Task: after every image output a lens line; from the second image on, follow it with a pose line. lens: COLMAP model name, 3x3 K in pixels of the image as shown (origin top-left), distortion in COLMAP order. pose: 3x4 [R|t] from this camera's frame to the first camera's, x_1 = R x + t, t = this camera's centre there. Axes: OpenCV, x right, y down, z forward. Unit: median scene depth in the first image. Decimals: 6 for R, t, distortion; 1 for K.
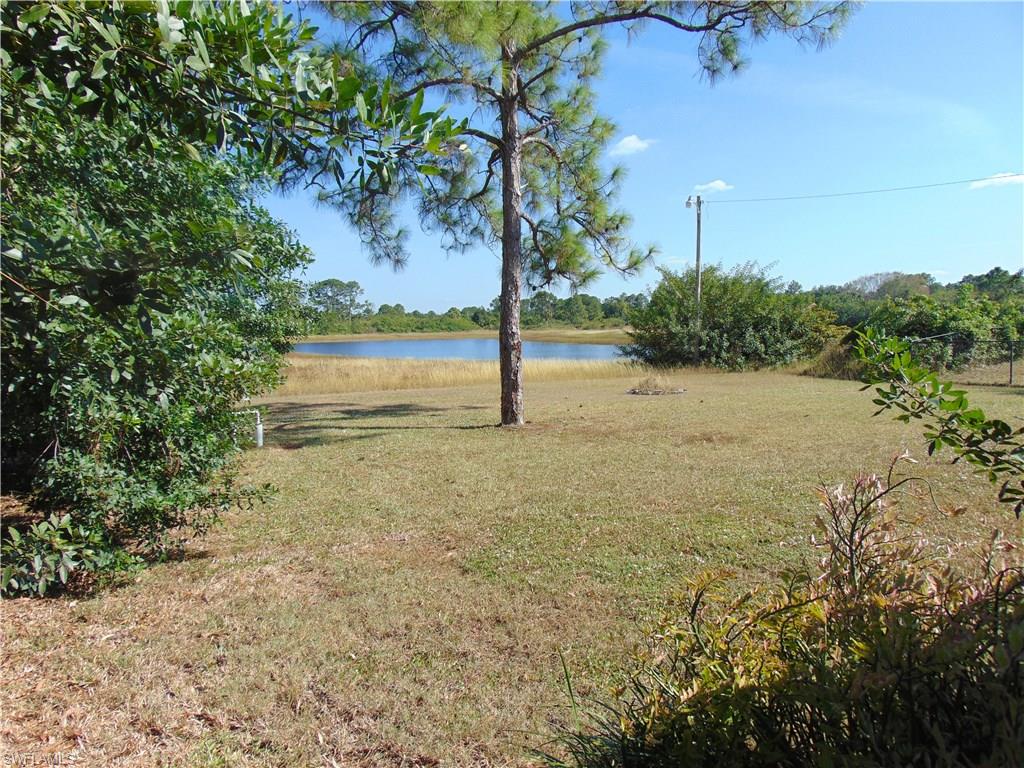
lens RADIAL K [[759.0, 0, 509.1], [0, 759.0, 383.0], [0, 0, 1]] dist [-0.043747, -0.001177]
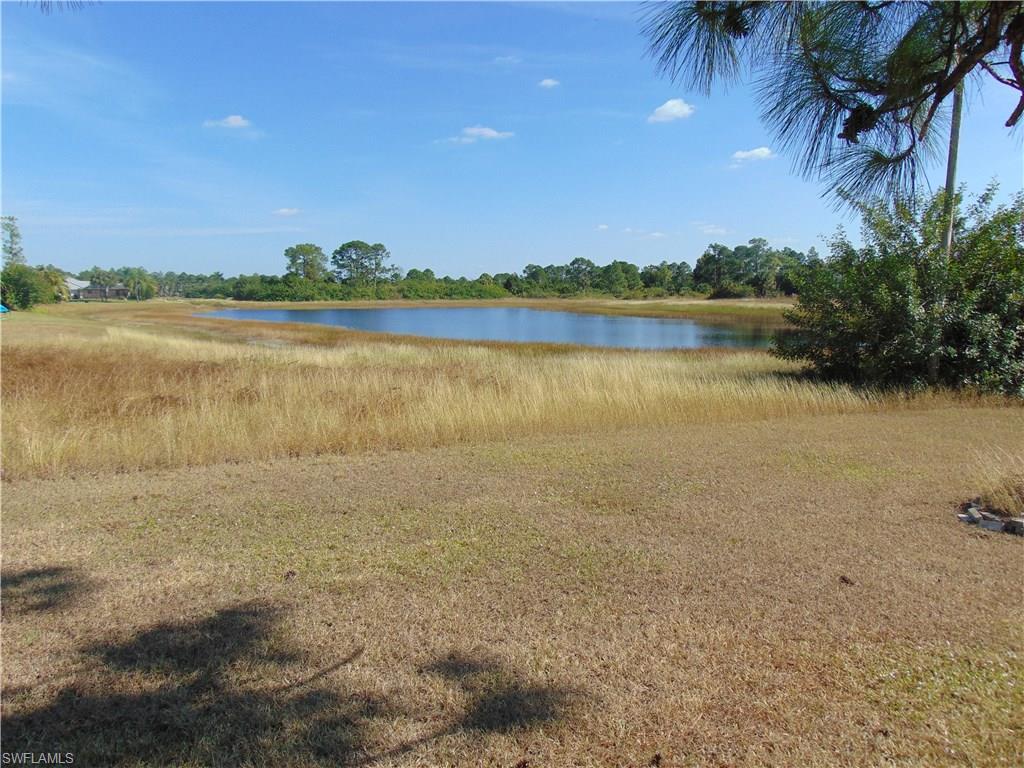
lens RADIAL K [[759.0, 0, 510.2], [0, 759.0, 385.8], [0, 0, 1]] dist [-0.043747, -0.001177]
pose [[0.999032, 0.021155, -0.038568, -0.002645], [-0.019354, 0.998731, 0.046503, -0.004798], [0.039502, -0.045712, 0.998173, 0.057987]]
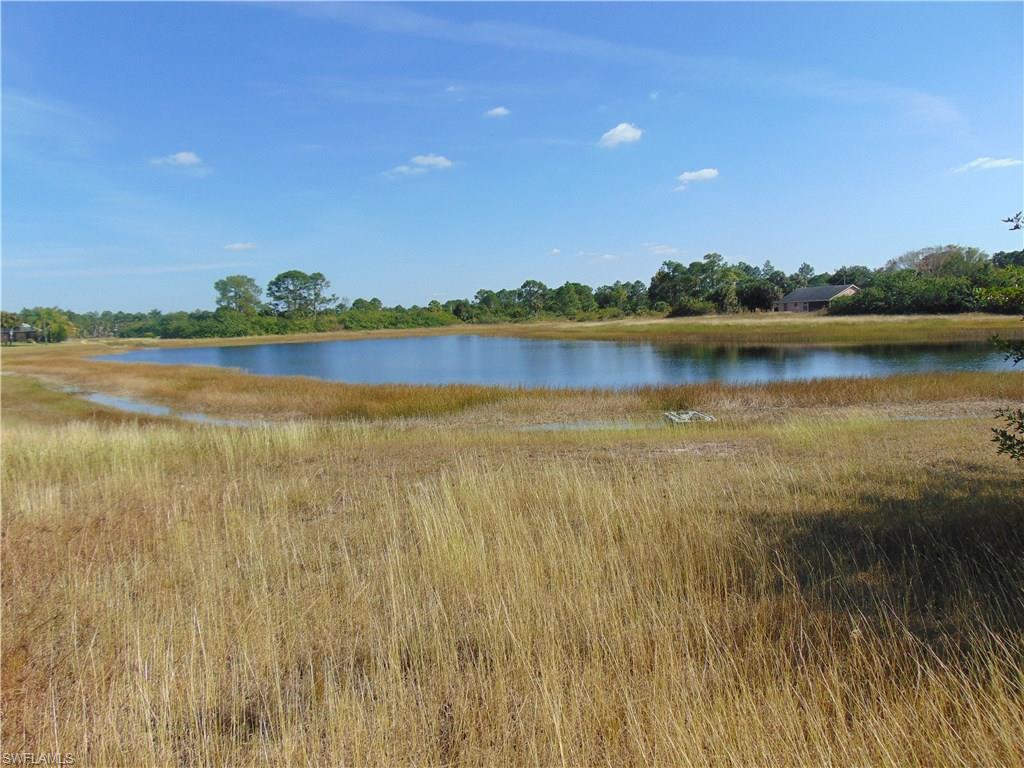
lens RADIAL K [[759.0, 0, 511.9], [0, 759.0, 379.9], [0, 0, 1]] dist [-0.043747, -0.001177]
pose [[0.999598, -0.023140, 0.016360, 0.004511], [0.023061, 0.999721, 0.005038, -0.008111], [-0.016472, -0.004658, 0.999853, 0.108379]]
